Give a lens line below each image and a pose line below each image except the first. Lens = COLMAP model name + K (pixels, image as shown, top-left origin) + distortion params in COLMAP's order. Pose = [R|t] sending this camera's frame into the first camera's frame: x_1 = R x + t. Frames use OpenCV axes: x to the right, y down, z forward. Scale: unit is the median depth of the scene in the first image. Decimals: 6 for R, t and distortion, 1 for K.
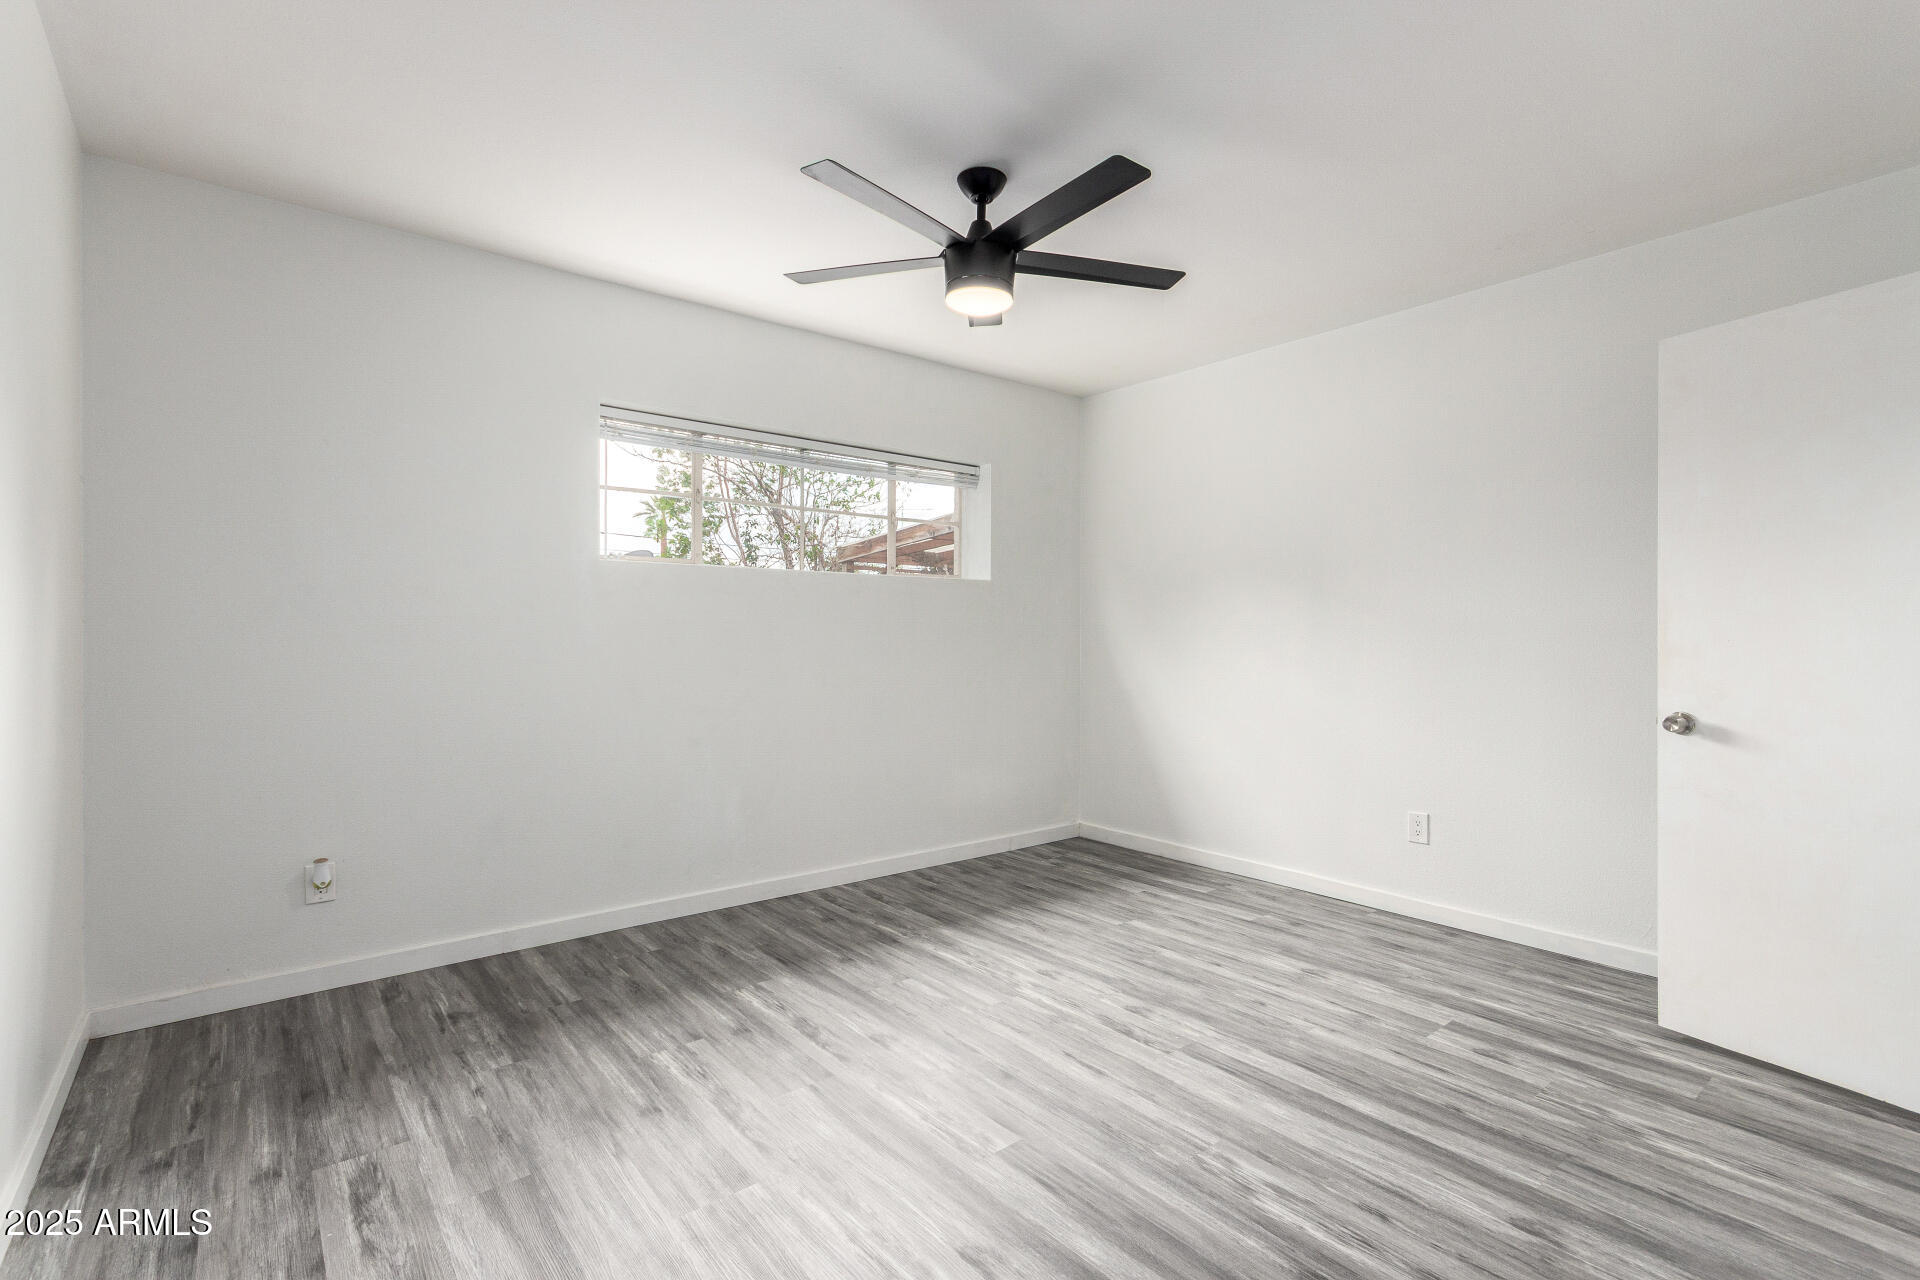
lens RADIAL K [[889.7, 0, 963.6], [0, 889.7, 638.4], [0, 0, 1]] dist [0.001536, 0.001730]
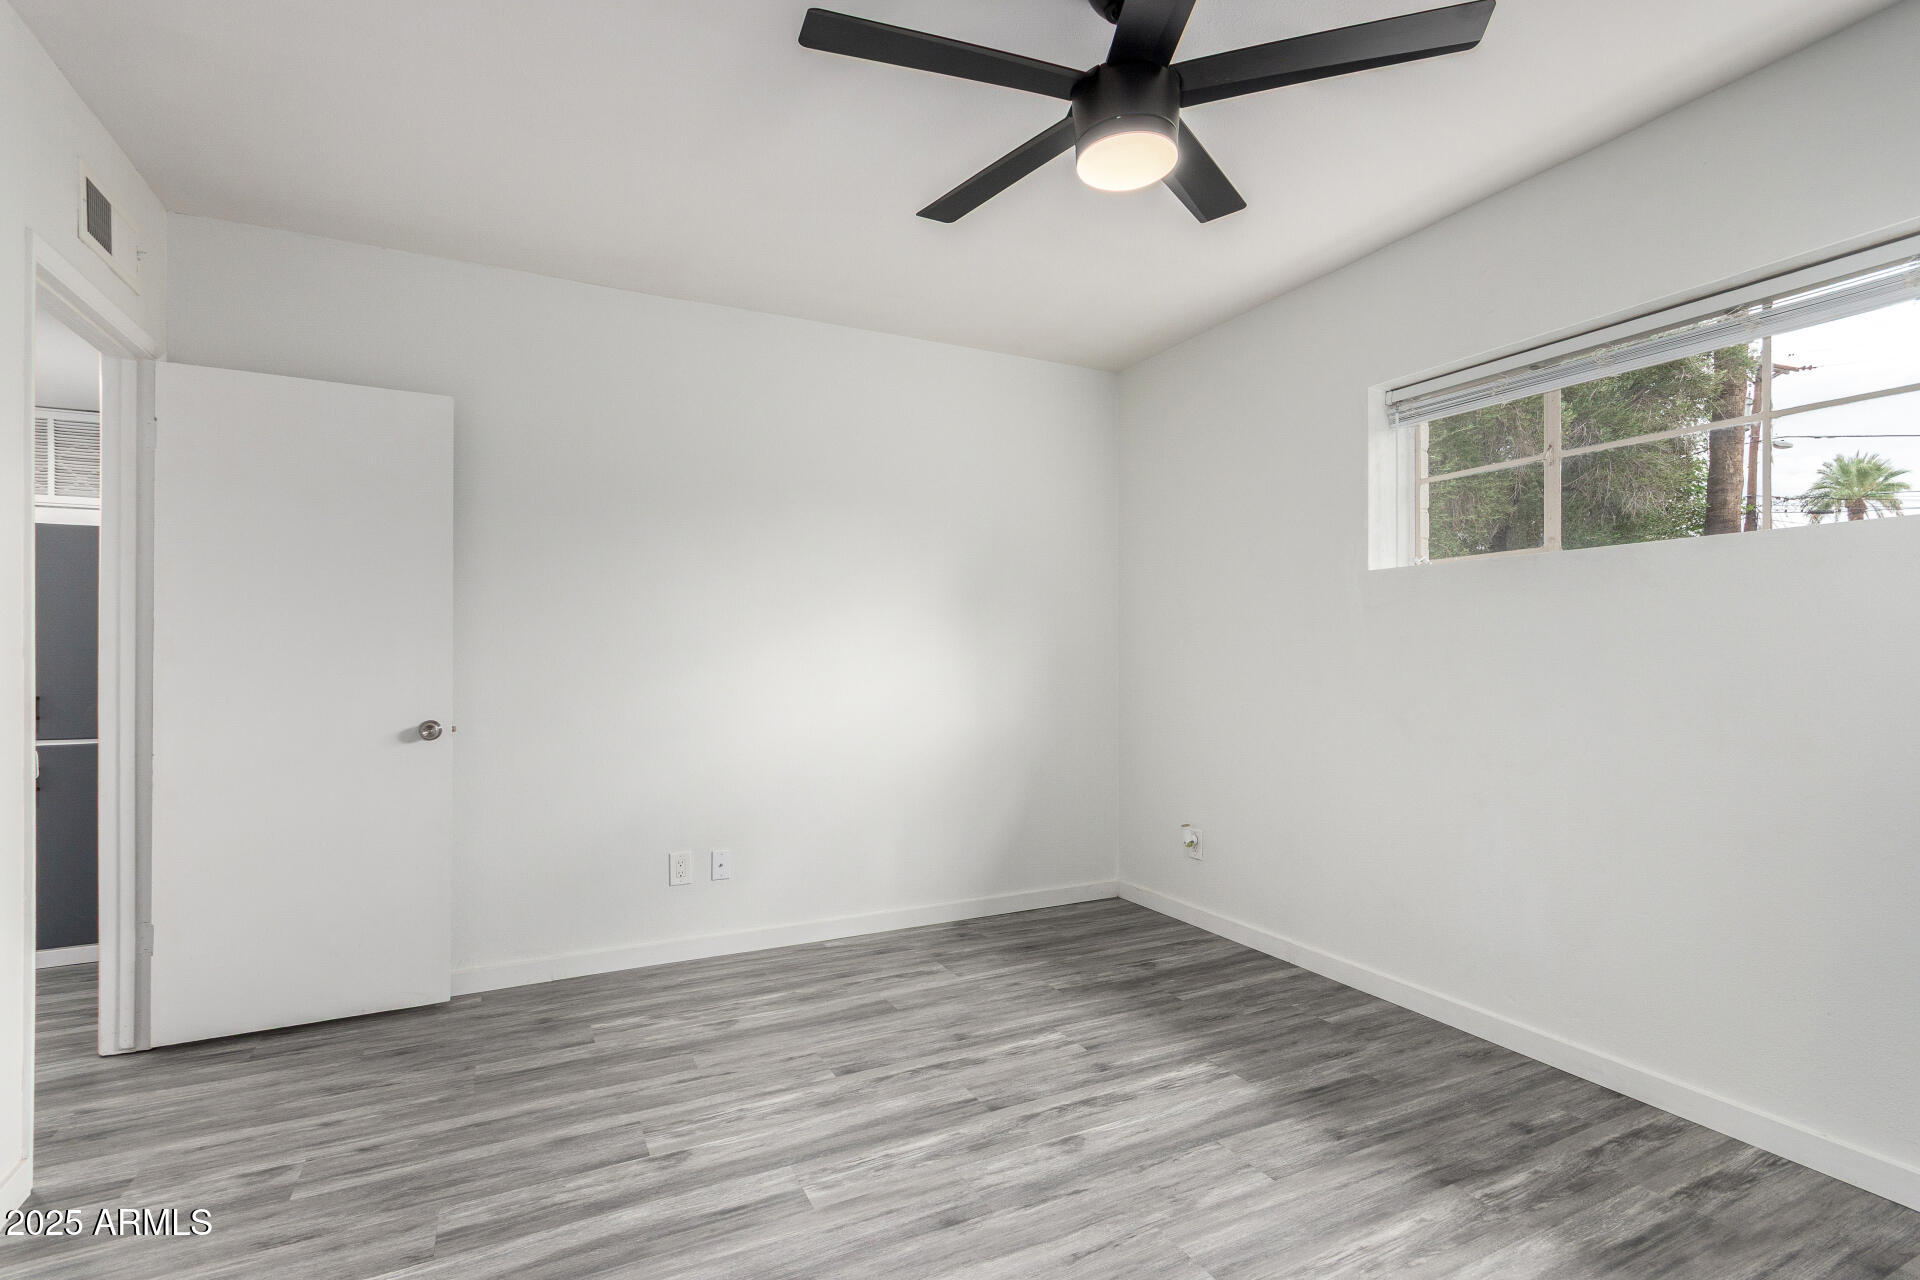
lens RADIAL K [[889.7, 0, 958.3], [0, 889.7, 652.2], [0, 0, 1]] dist [0.001536, 0.001730]
pose [[-0.217426, -0.006069, -0.976058, 0.691026], [-0.000571, 0.999981, -0.006091, -0.004564], [0.976077, -0.000767, -0.217425, 0.996455]]
